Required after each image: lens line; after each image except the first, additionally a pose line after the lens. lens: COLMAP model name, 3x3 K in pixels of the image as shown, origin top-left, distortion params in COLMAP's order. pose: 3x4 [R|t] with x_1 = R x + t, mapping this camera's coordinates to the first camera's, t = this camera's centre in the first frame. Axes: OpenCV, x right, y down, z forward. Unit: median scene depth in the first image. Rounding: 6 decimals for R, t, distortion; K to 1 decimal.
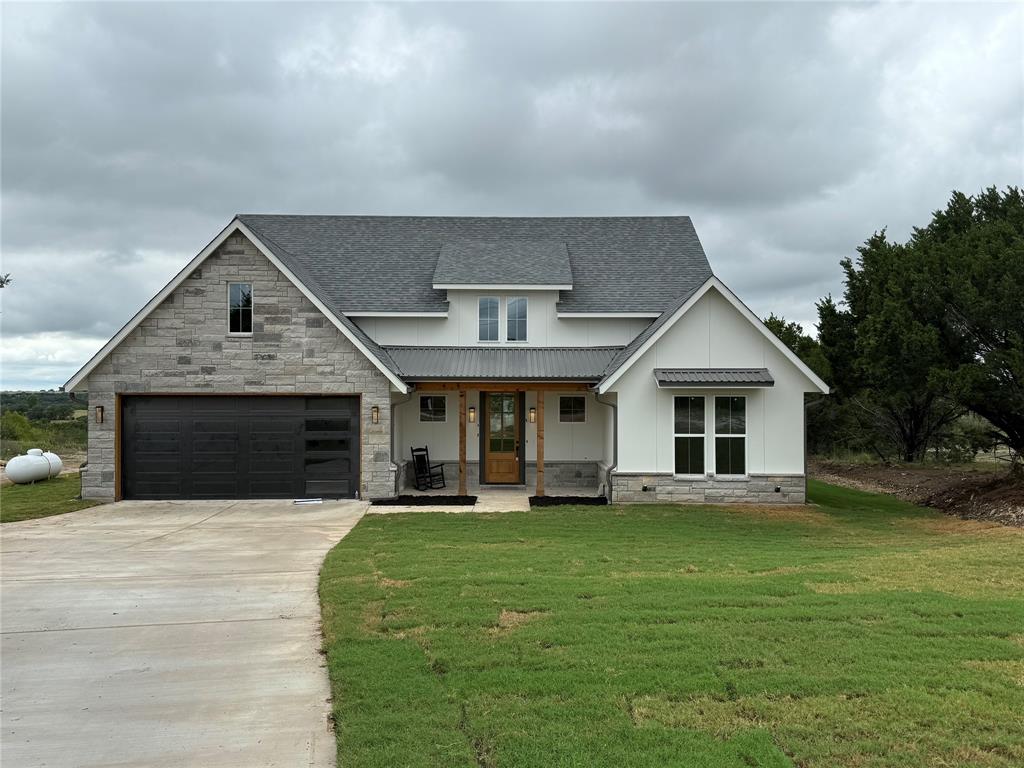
lens RADIAL K [[888.9, 0, 512.0], [0, 888.9, 384.0], [0, 0, 1]] dist [0.143883, -0.252017]
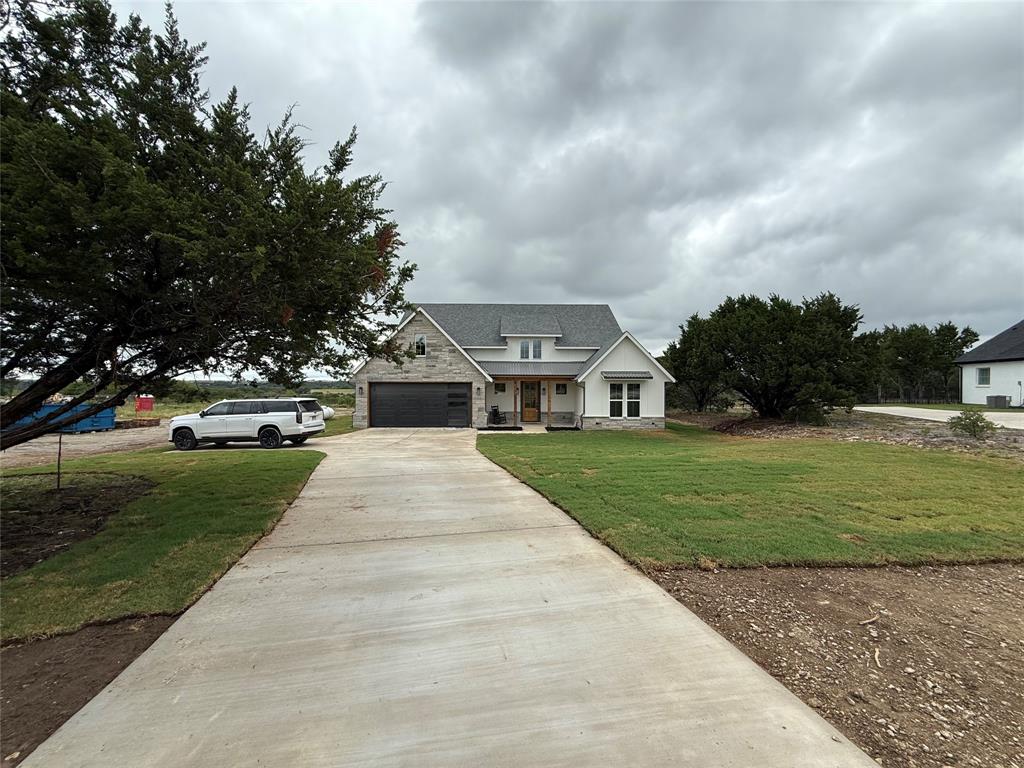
lens RADIAL K [[409.0, 0, 510.3], [0, 409.0, 383.9], [0, 0, 1]] dist [0.001042, -0.000033]
pose [[0.999848, 0.002057, 0.017287, -0.090323], [-0.002286, 0.999910, 0.013242, 0.001489], [-0.017259, -0.013280, 0.999763, -0.051263]]
